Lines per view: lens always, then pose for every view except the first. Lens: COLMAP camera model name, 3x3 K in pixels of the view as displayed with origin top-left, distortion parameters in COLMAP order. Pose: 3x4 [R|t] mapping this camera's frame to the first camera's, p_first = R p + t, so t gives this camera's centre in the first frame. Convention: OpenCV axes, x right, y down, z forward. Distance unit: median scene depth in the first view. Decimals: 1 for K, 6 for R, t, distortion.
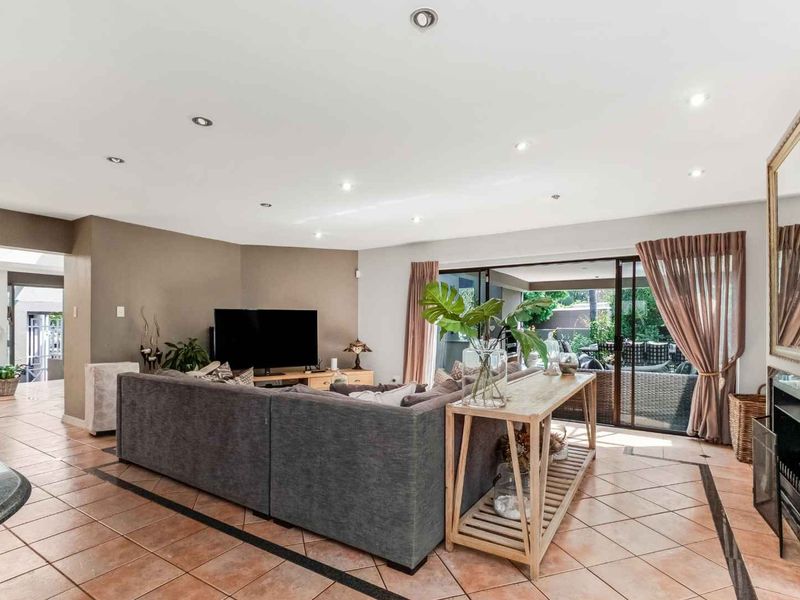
lens RADIAL K [[410.5, 0, 399.7], [0, 410.5, 316.5], [0, 0, 1]] dist [-0.001244, 0.000013]
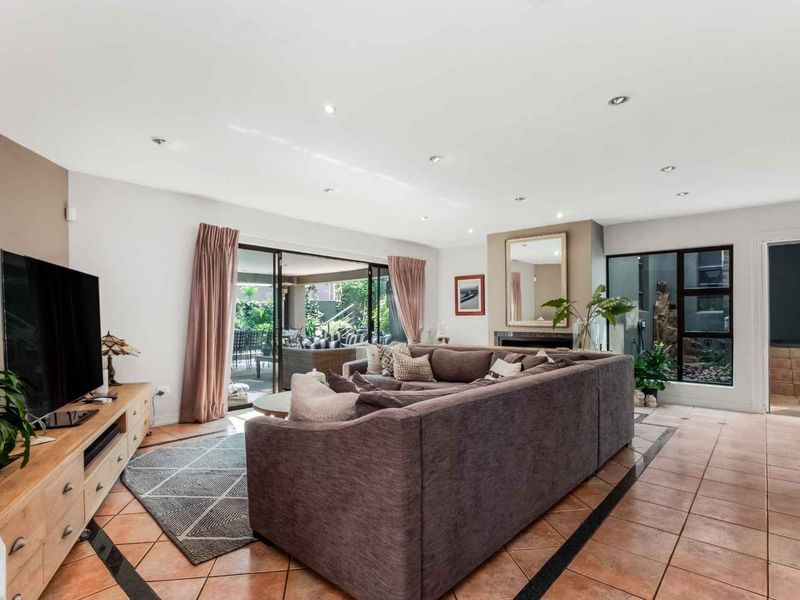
lens RADIAL K [[410.5, 0, 399.7], [0, 410.5, 316.5], [0, 0, 1]] dist [-0.001244, 0.000013]
pose [[0.158096, 0.003979, 0.987416, -0.639179], [-0.019338, 0.999813, -0.000933, 0.025321], [-0.987234, -0.018948, 0.158143, 0.563530]]
